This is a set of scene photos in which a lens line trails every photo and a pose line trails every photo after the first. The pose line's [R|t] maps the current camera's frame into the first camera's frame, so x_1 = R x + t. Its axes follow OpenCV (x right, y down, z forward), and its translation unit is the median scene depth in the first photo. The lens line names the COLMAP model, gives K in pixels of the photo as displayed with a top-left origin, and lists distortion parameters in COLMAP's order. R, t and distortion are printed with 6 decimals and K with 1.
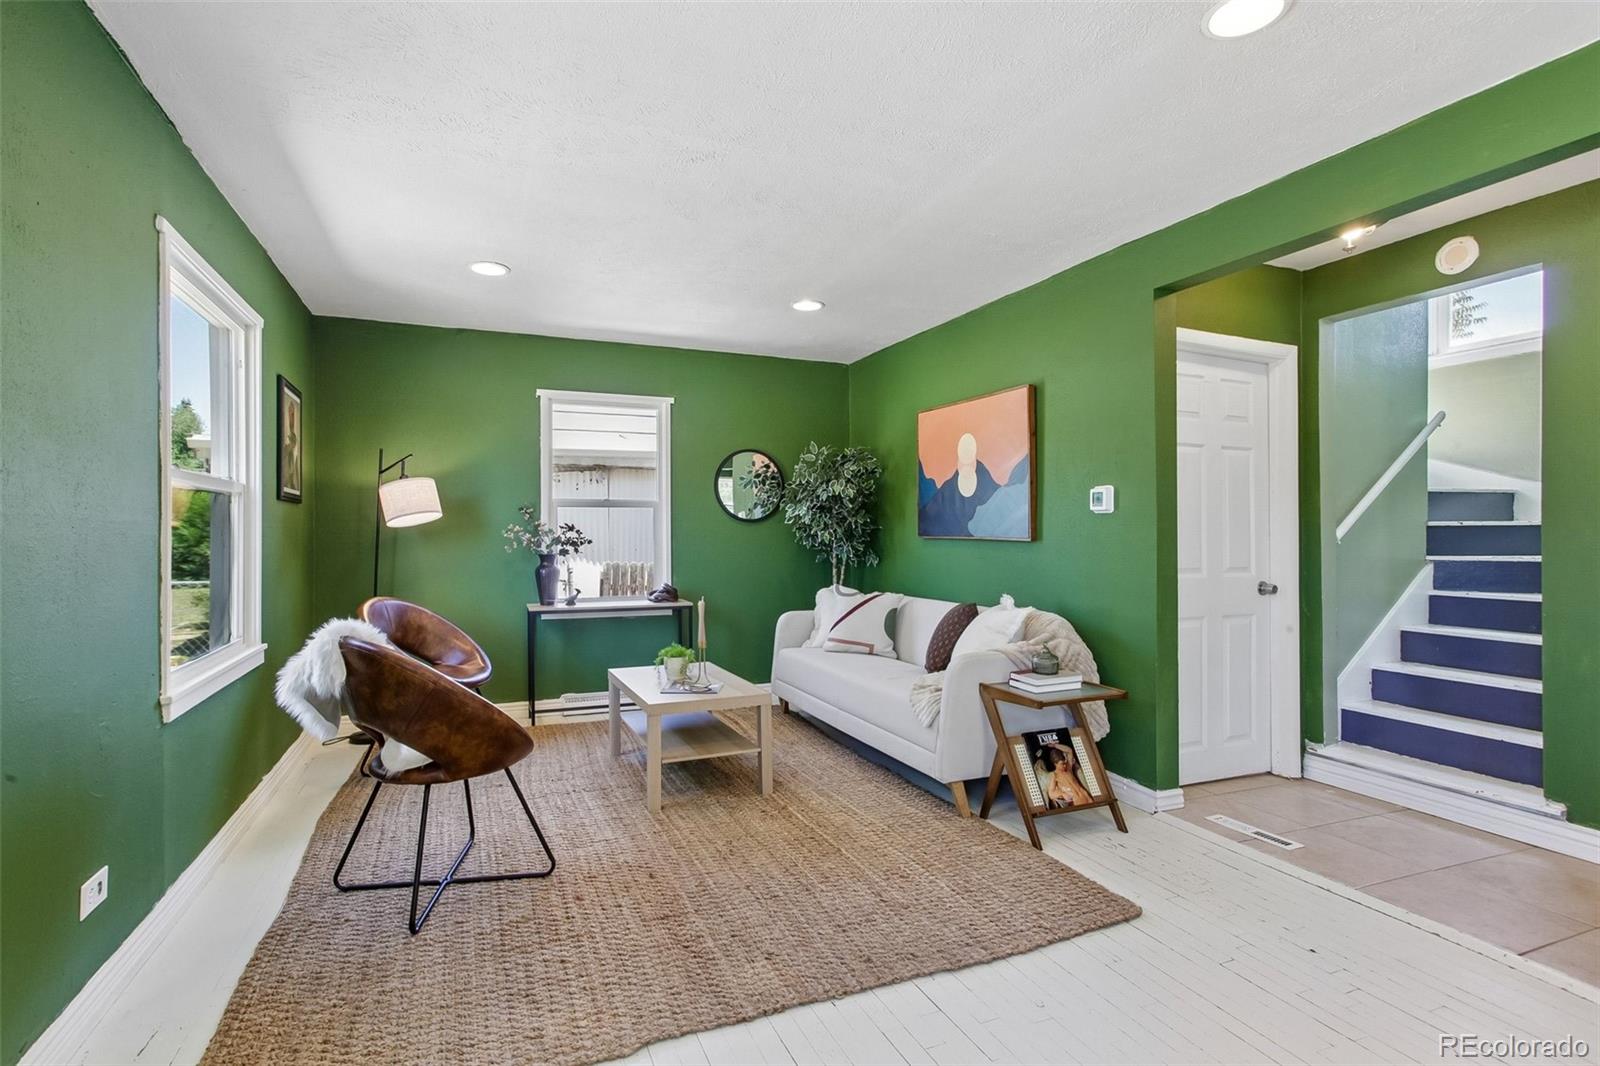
lens RADIAL K [[774.8, 0, 780.2], [0, 774.8, 535.8], [0, 0, 1]] dist [-0.024511, 0.024635]
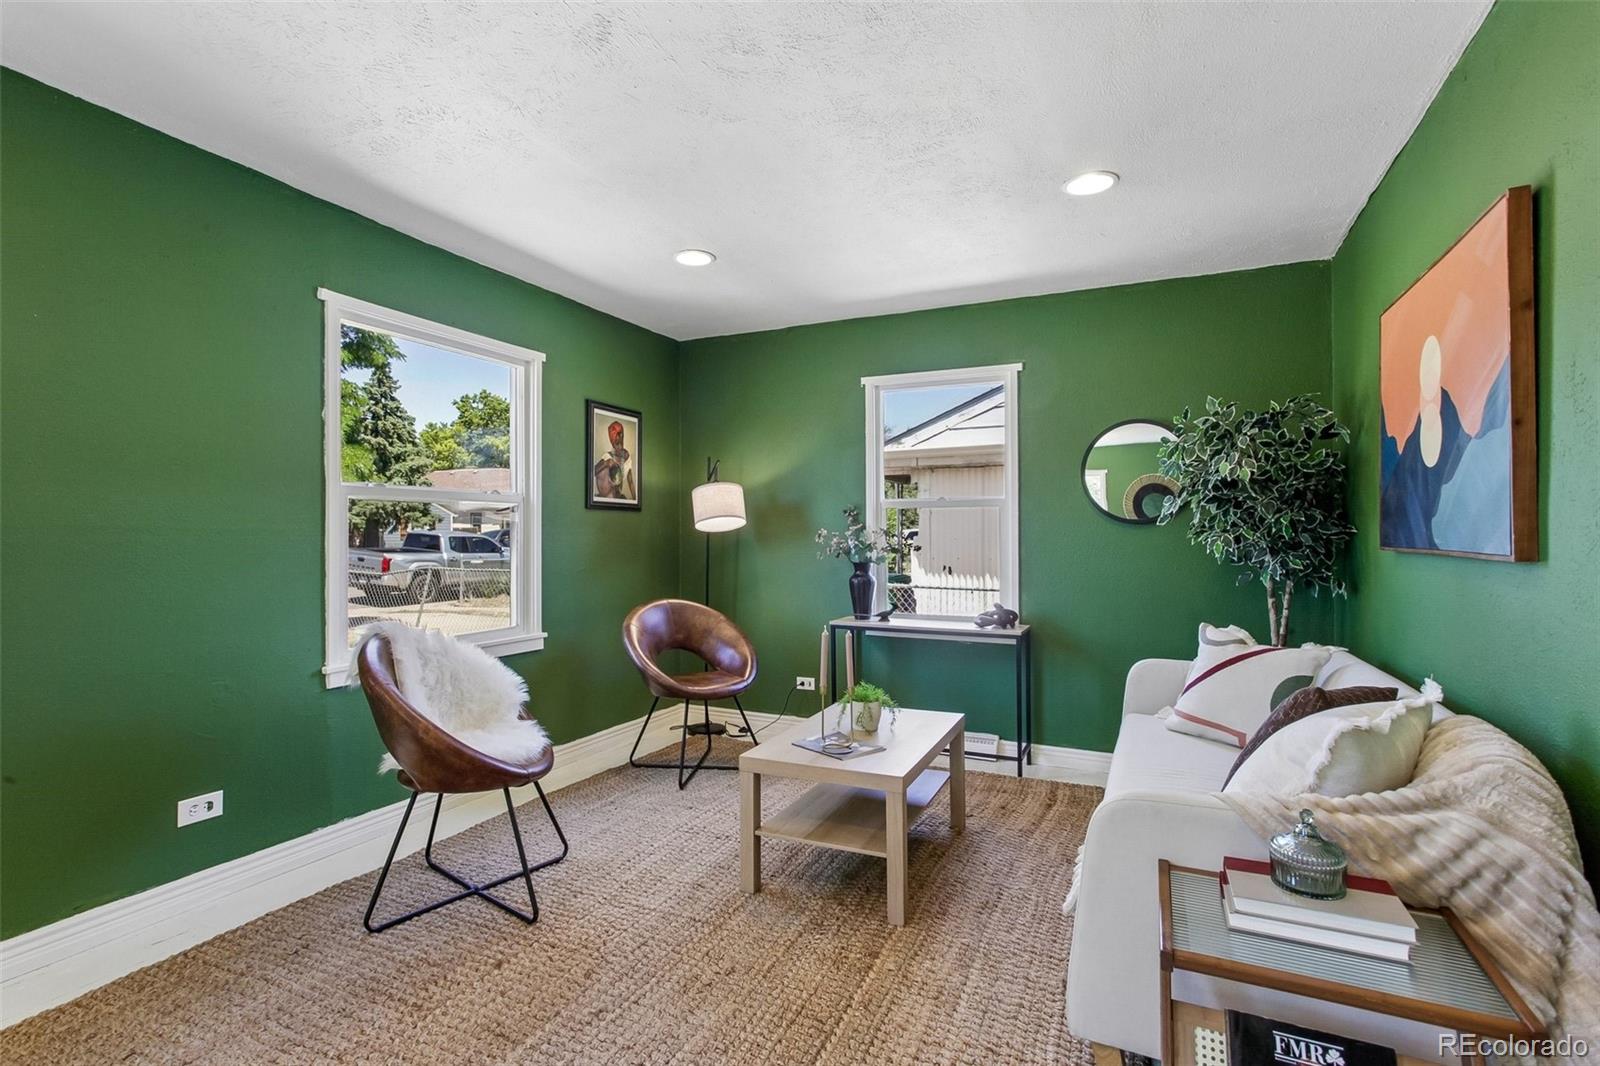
lens RADIAL K [[774.8, 0, 780.2], [0, 774.8, 535.8], [0, 0, 1]] dist [-0.024511, 0.024635]
pose [[0.668061, 0.001926, -0.744104, 0.335176], [-0.005783, 0.999980, -0.002603, -0.003771], [0.744084, 0.006042, 0.668059, 0.377417]]
